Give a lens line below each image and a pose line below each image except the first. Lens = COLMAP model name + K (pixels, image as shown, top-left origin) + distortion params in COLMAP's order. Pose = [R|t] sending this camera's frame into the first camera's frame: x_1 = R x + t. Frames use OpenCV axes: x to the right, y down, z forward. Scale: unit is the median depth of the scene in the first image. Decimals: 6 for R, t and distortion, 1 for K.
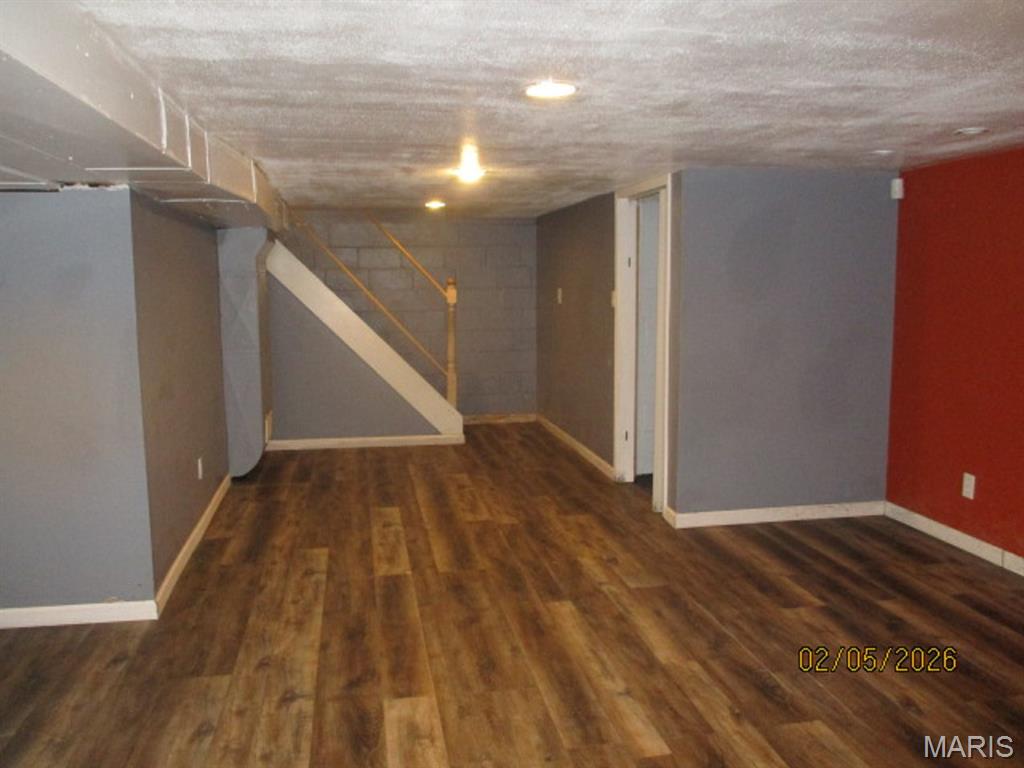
lens RADIAL K [[845.2, 0, 510.4], [0, 845.2, 384.9], [0, 0, 1]] dist [-0.062102, -0.010175]
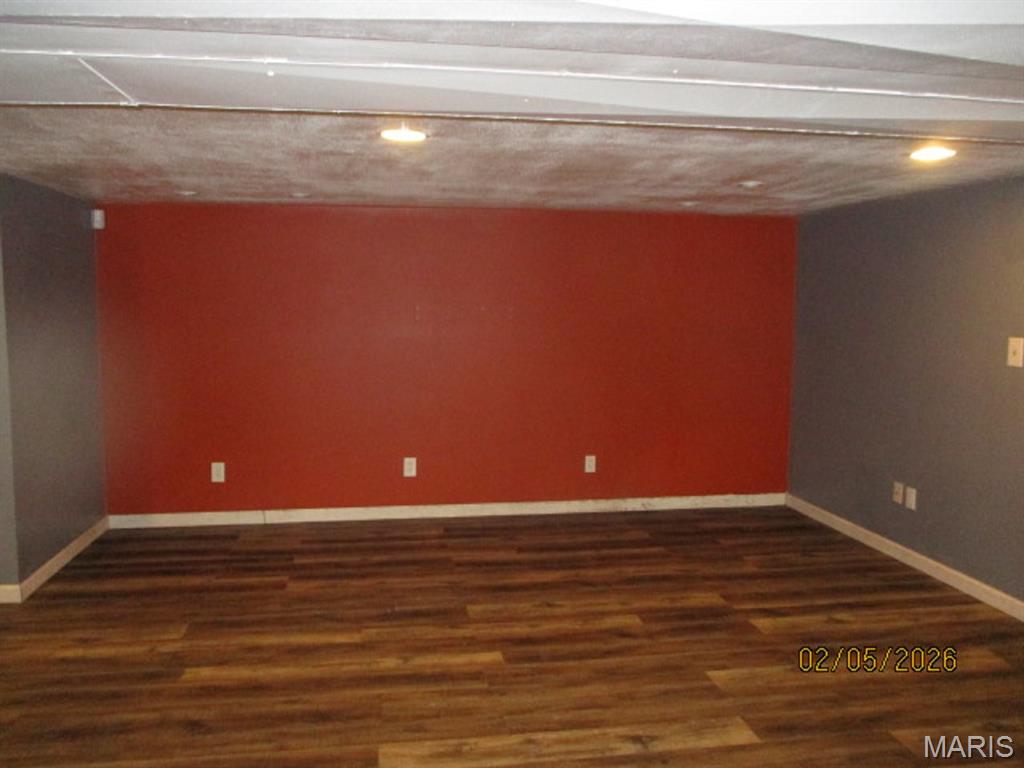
lens RADIAL K [[845.2, 0, 510.3], [0, 845.2, 382.8], [0, 0, 1]] dist [-0.062102, -0.010175]
pose [[0.016741, -0.092954, 0.995530, -0.815920], [0.123918, 0.988186, 0.090184, -0.081952], [-0.992151, 0.121855, 0.028062, 0.640975]]
